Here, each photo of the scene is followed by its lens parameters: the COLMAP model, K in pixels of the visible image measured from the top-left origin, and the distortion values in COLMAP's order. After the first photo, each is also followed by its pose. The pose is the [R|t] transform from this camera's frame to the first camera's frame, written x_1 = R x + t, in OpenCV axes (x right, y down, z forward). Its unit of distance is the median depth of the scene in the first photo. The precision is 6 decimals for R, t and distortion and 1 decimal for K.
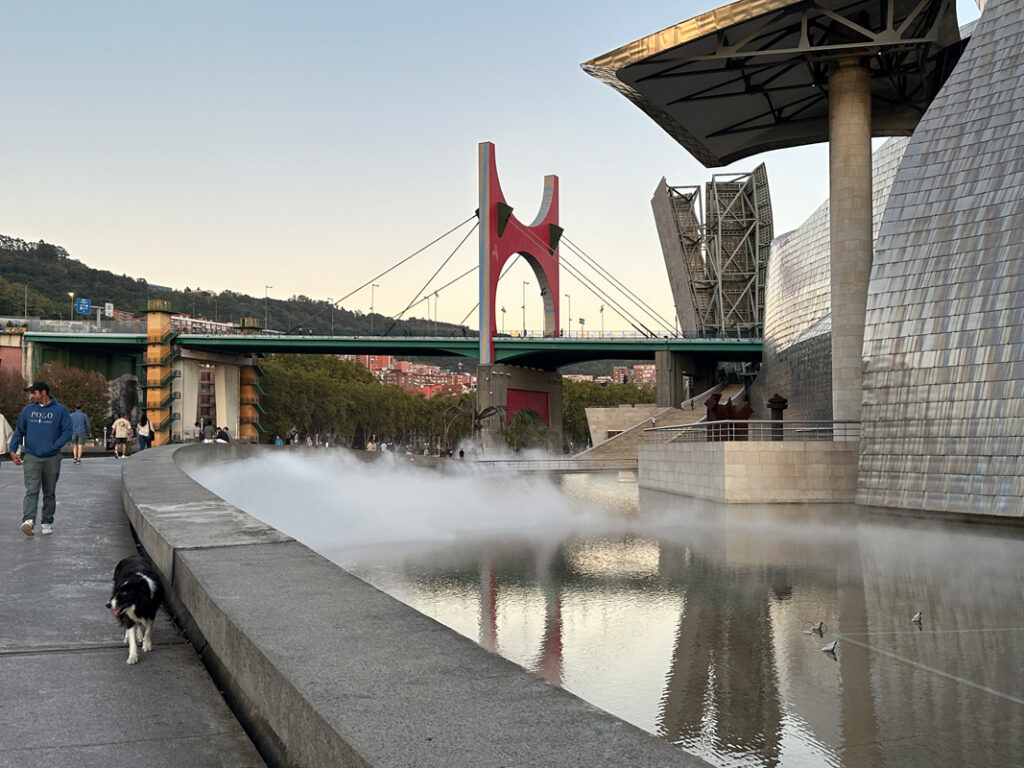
lens RADIAL K [[1112.4, 0, 512.0], [0, 1112.4, 384.0], [0, 0, 1]] dist [0.239080, -0.459499]
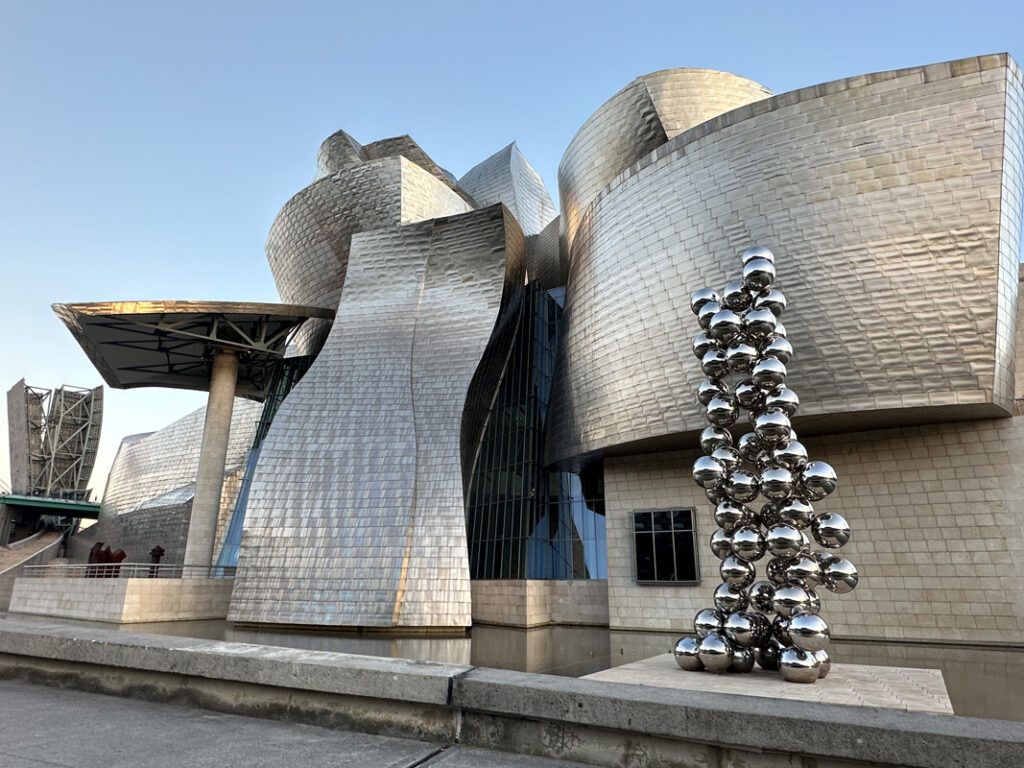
lens RADIAL K [[649.8, 0, 512.0], [0, 649.8, 384.0], [0, 0, 1]] dist [-0.001484, -0.002626]
pose [[0.664296, 0.226248, 0.712406, -0.132441], [-0.053368, 0.965014, -0.256709, -0.002674], [-0.745562, 0.132511, 0.653129, 0.043569]]
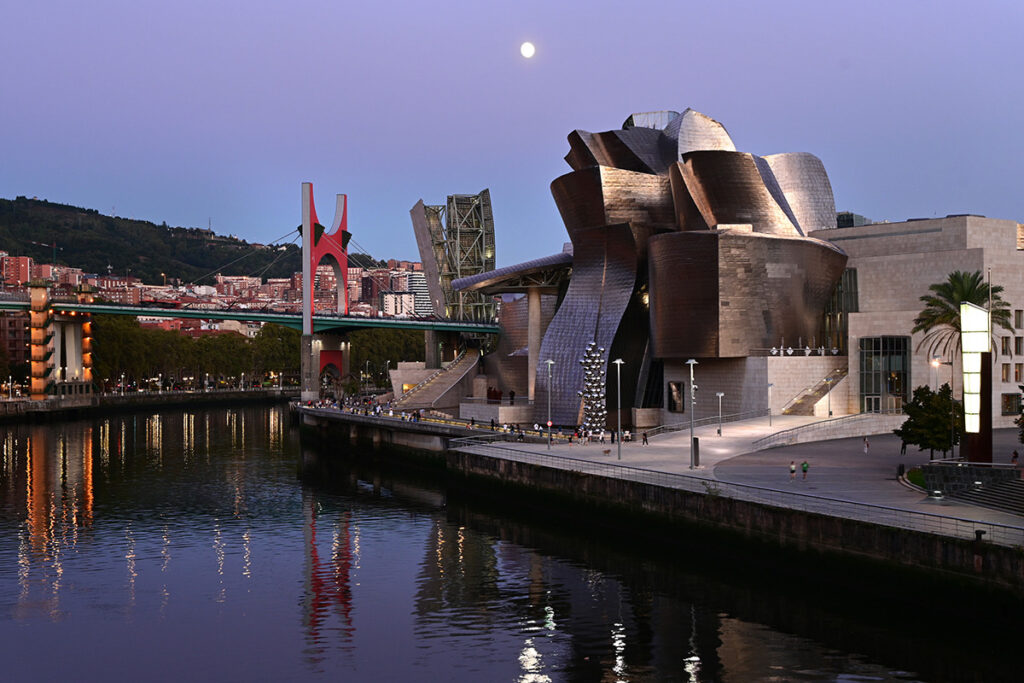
lens RADIAL K [[1696.3, 0, 512.0], [0, 1696.3, 341.5], [0, 0, 1]] dist [-0.014215, -0.023733]
pose [[0.966620, -0.001933, 0.256206, -1.098145], [-0.011631, 0.998610, 0.051417, -0.414527], [-0.255950, -0.052681, 0.965254, -4.008195]]
